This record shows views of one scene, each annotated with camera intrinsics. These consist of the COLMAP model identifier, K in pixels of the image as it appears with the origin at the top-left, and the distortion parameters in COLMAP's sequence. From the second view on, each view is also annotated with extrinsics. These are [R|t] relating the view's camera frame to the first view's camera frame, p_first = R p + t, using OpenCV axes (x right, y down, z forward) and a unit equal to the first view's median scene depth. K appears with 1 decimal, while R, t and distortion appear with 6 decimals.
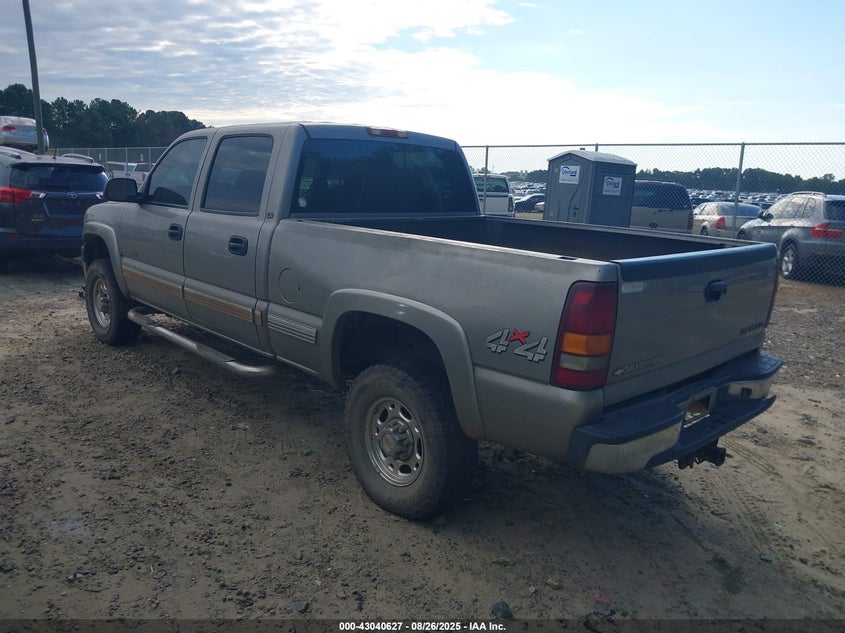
lens RADIAL K [[662.7, 0, 436.9], [0, 662.7, 368.6], [0, 0, 1]] dist [-0.005781, -0.001554]
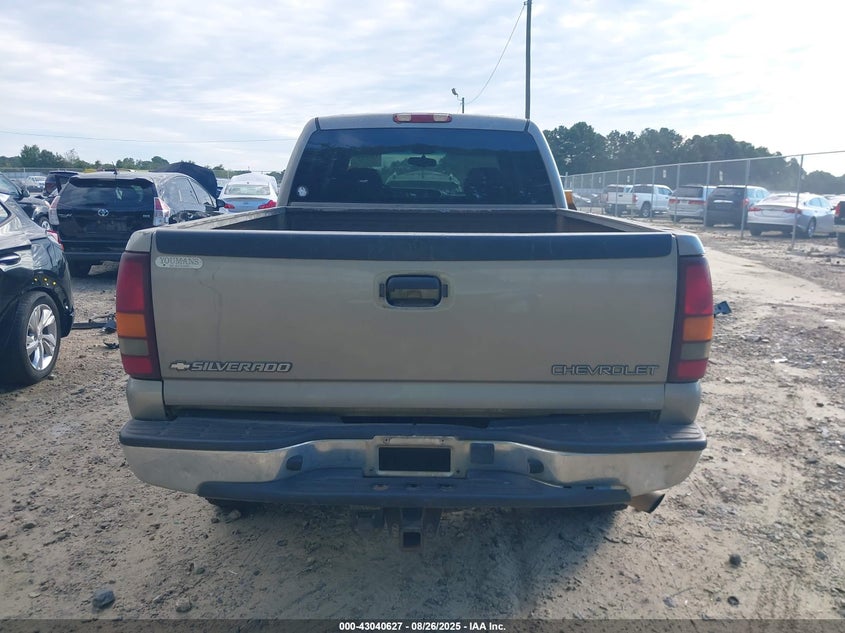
lens RADIAL K [[662.7, 0, 436.9], [0, 662.7, 368.6], [0, 0, 1]] dist [-0.005781, -0.001554]
pose [[0.714019, 0.151444, -0.683551, 0.622313], [-0.175035, 0.983934, 0.035159, -0.045043], [0.677894, 0.094541, 0.729056, 0.363554]]
